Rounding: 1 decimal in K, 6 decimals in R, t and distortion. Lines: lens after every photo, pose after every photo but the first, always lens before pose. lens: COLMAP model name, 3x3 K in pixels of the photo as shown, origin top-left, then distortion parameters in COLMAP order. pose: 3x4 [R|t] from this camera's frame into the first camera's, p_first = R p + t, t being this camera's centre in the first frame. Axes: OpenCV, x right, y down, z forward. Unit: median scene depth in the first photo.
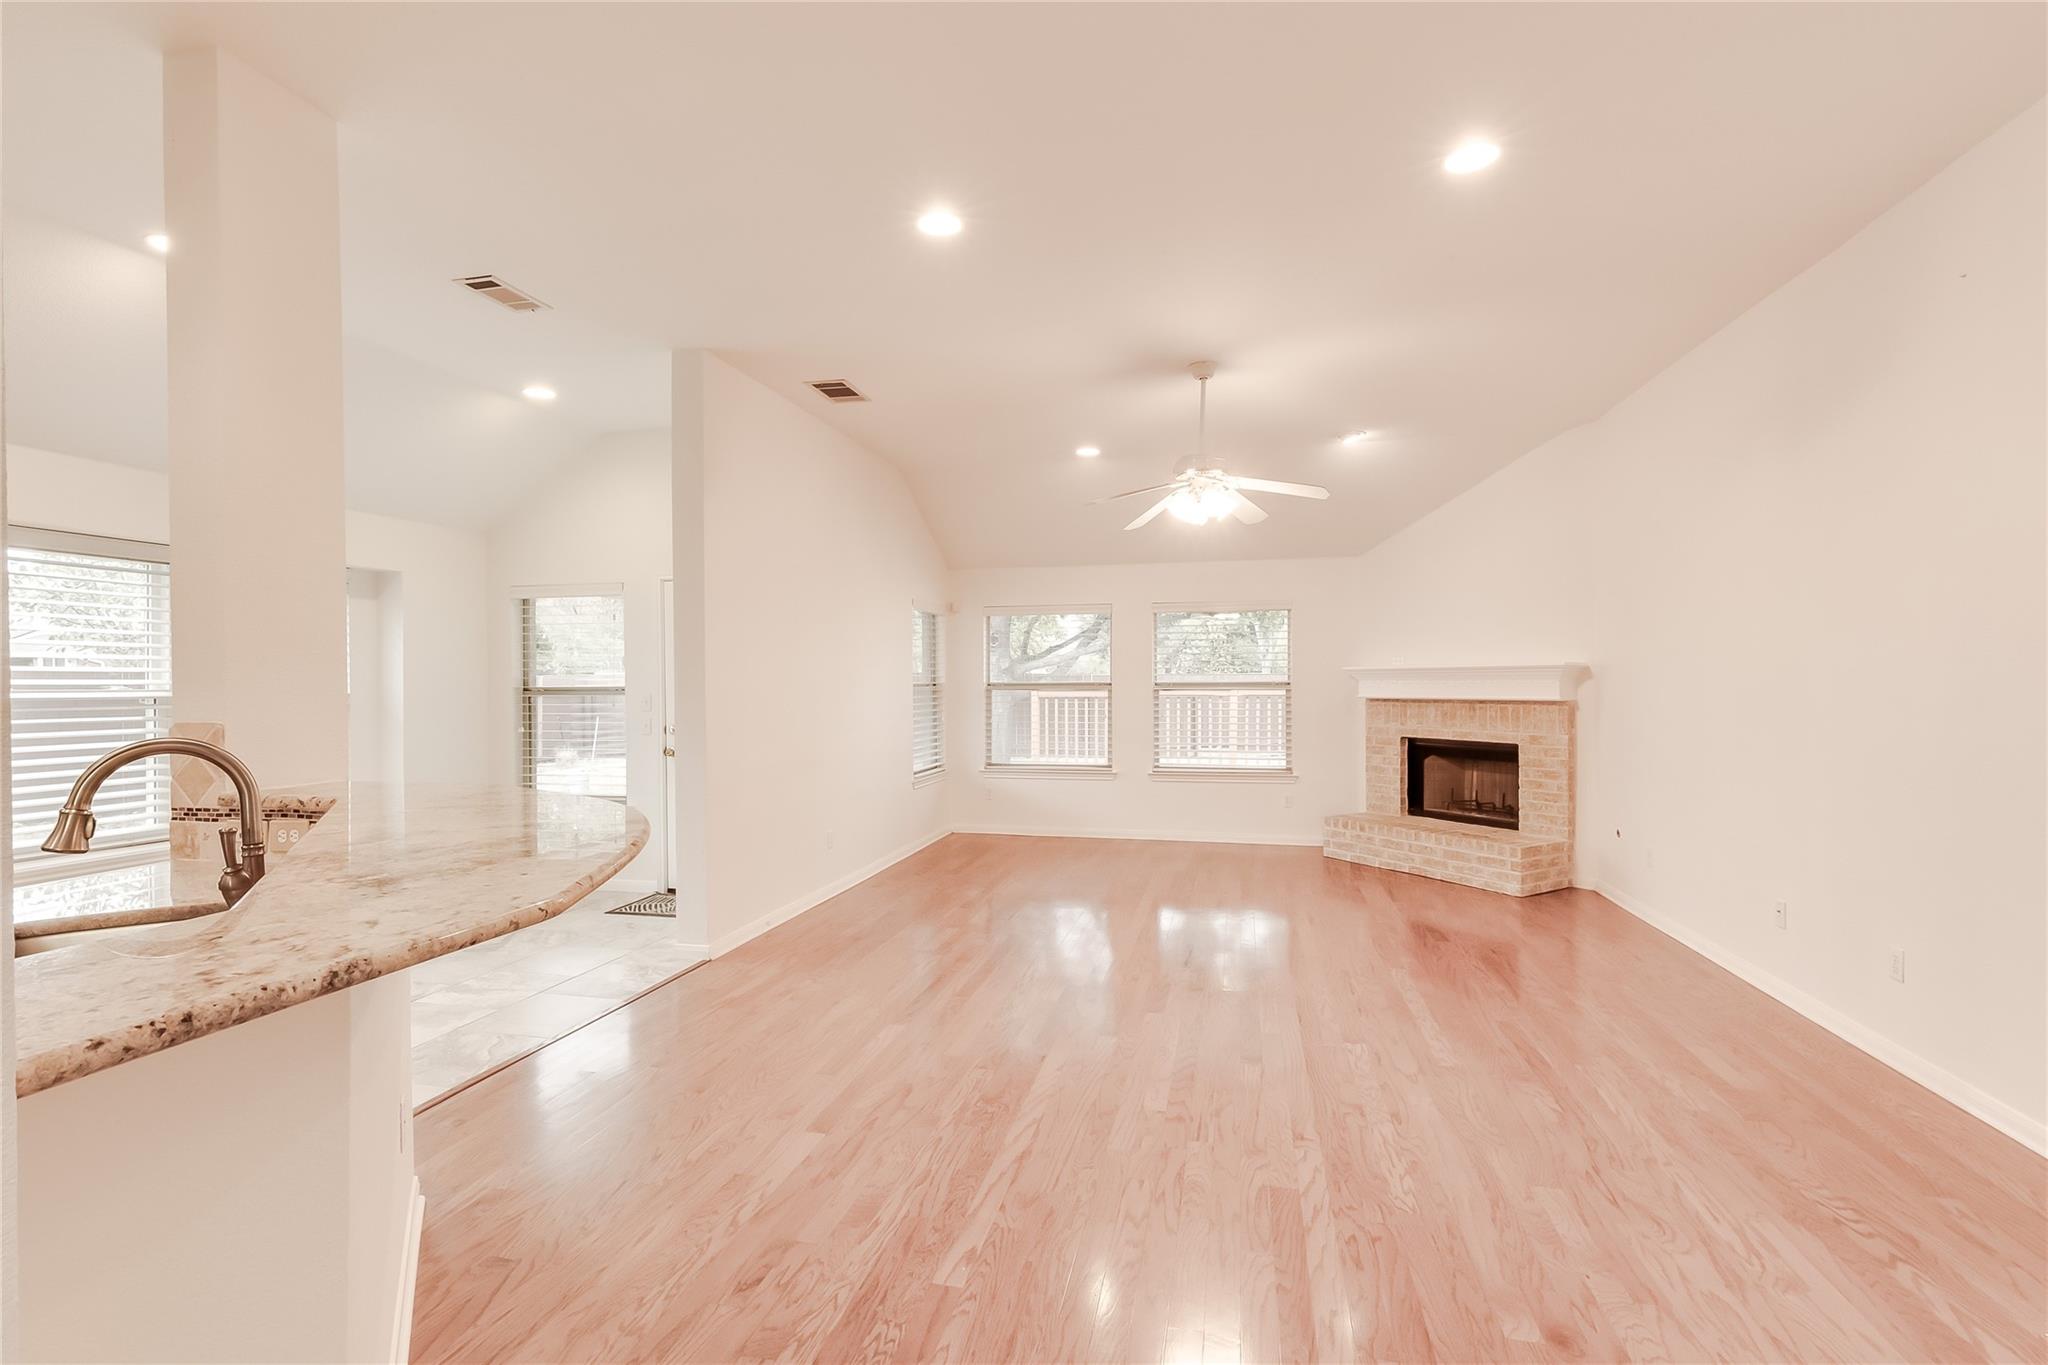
lens RADIAL K [[928.1, 0, 1030.8], [0, 928.1, 680.1], [0, 0, 1]] dist [0.005274, -0.000053]
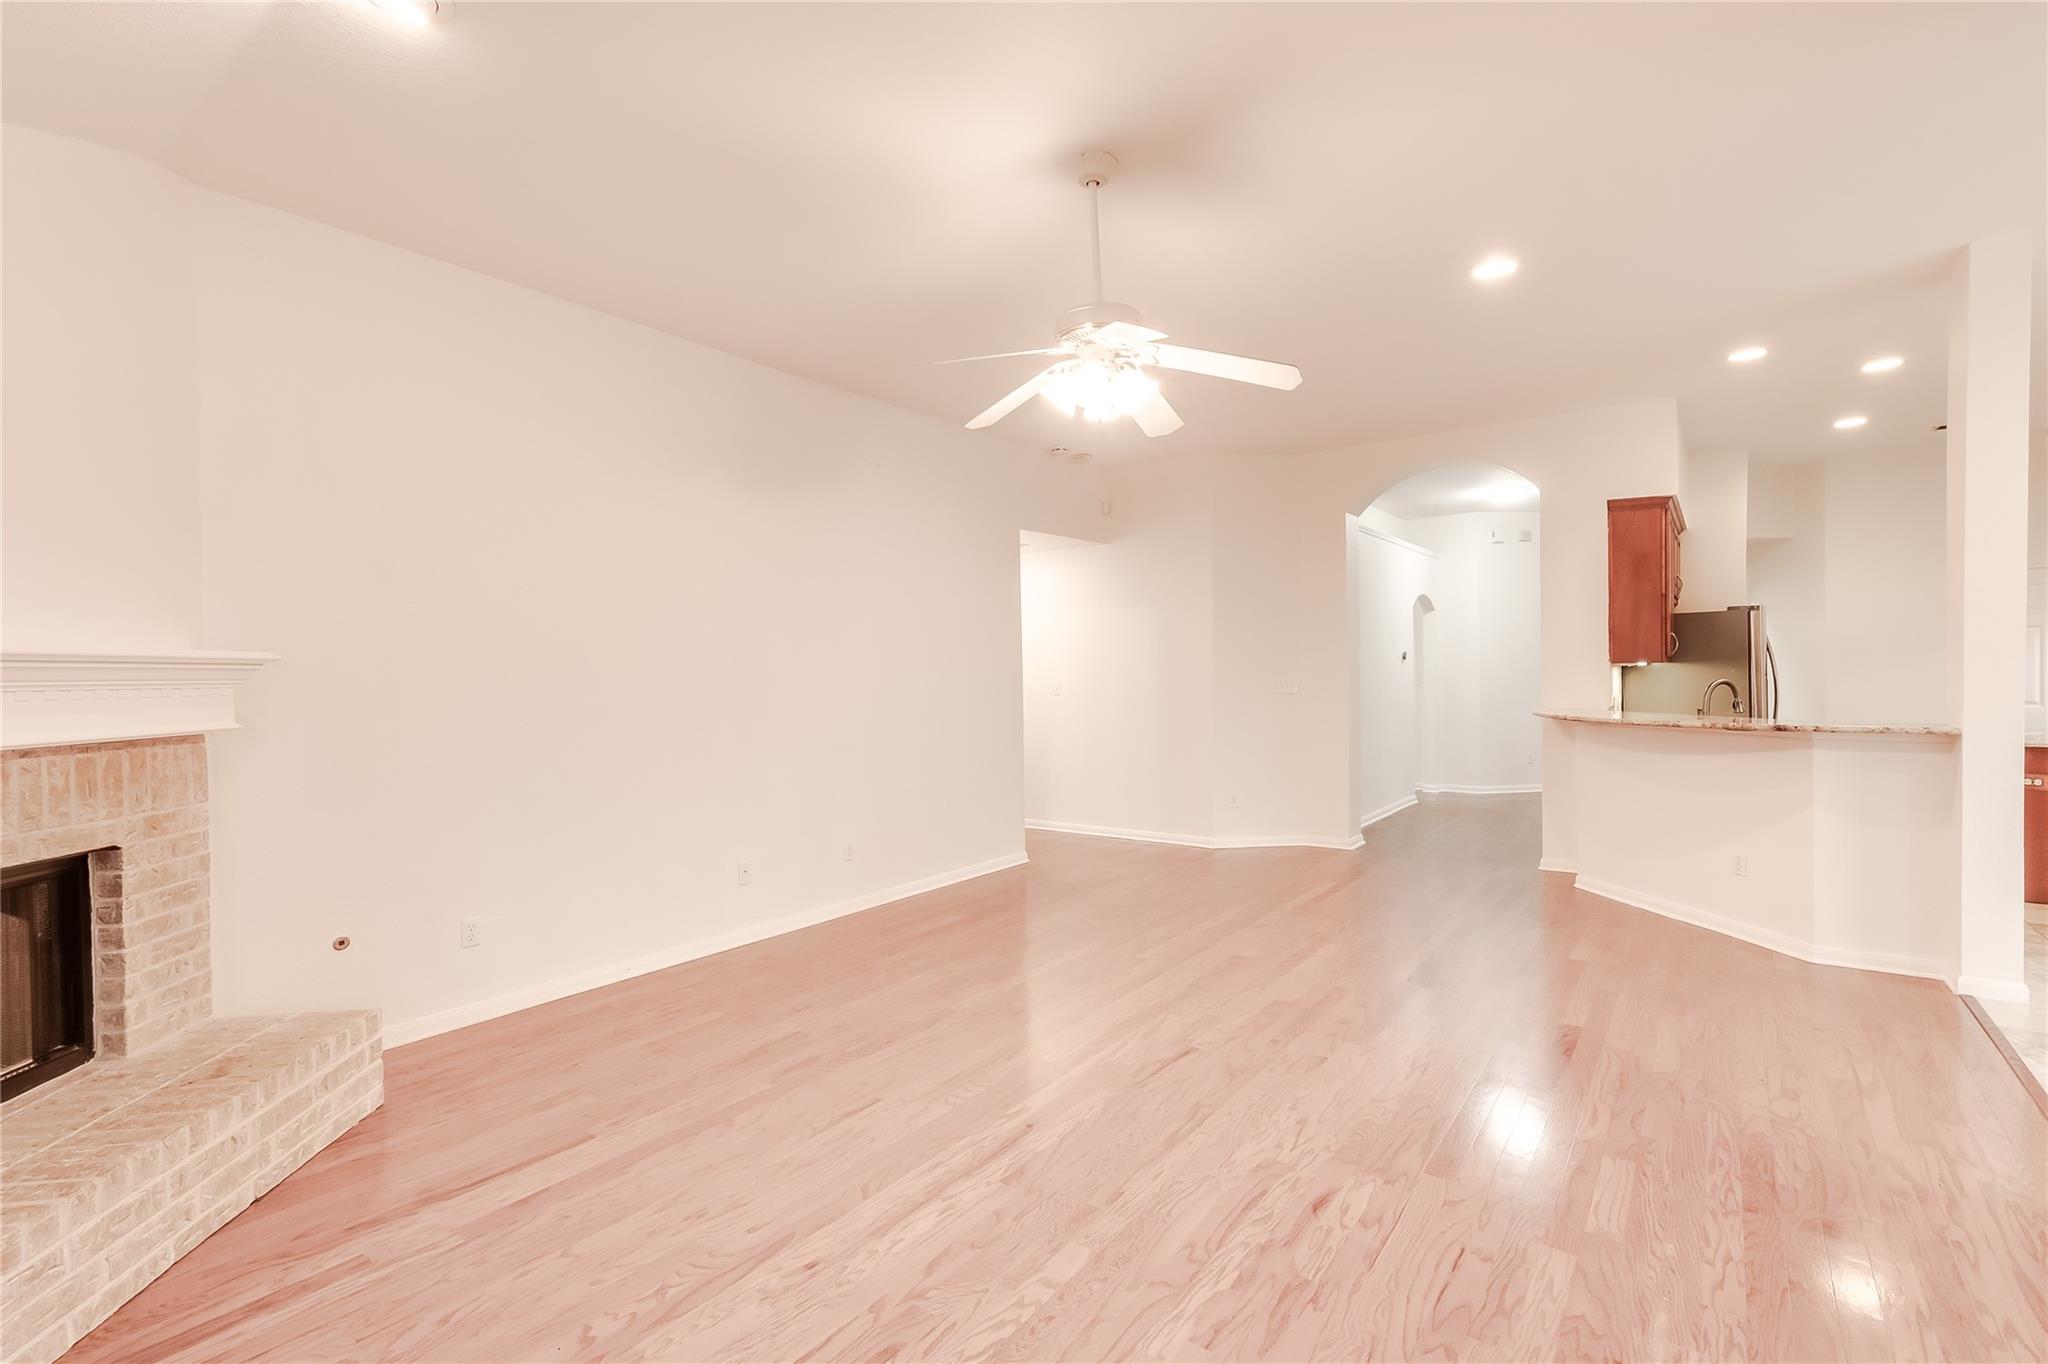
lens RADIAL K [[923.4, 0, 1024.0], [0, 923.4, 682.0], [0, 0, 1]] dist [0.006613, 0.000139]
pose [[-0.911552, 0.016783, 0.410842, -0.015694], [0.020361, 0.999783, 0.004335, 0.002392], [-0.410681, 0.012316, -0.911696, 1.196120]]
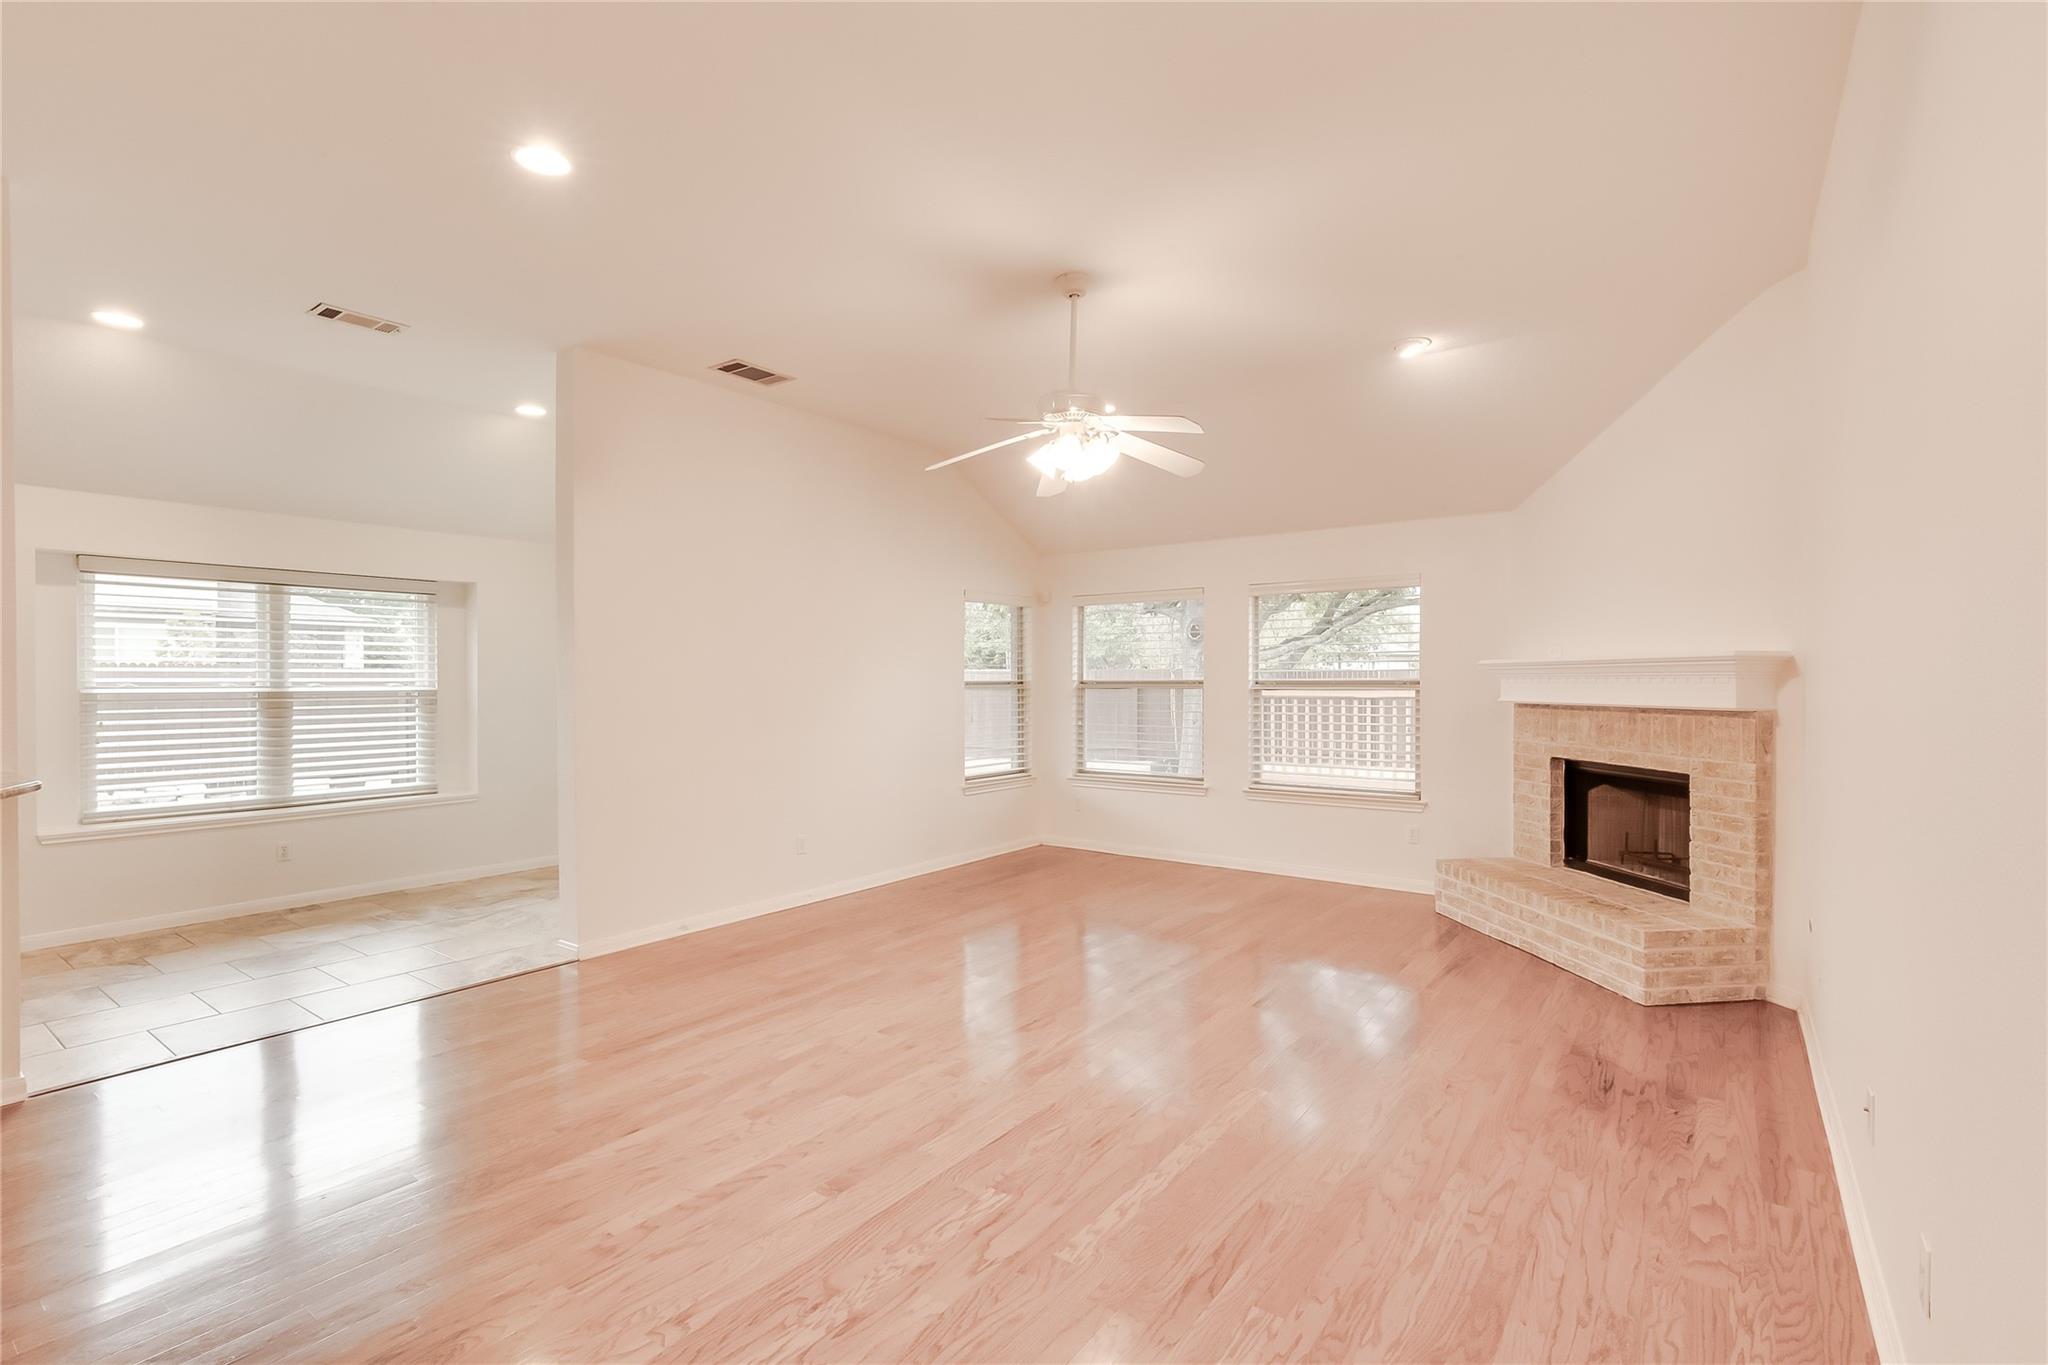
lens RADIAL K [[940.2, 0, 1031.1], [0, 940.2, 681.8], [0, 0, 1]] dist [0.001818, -0.000086]
pose [[0.918205, 0.001893, -0.396101, 0.353093], [0.000307, 0.999985, 0.005490, -0.001661], [0.396105, -0.005162, 0.918191, 0.189513]]
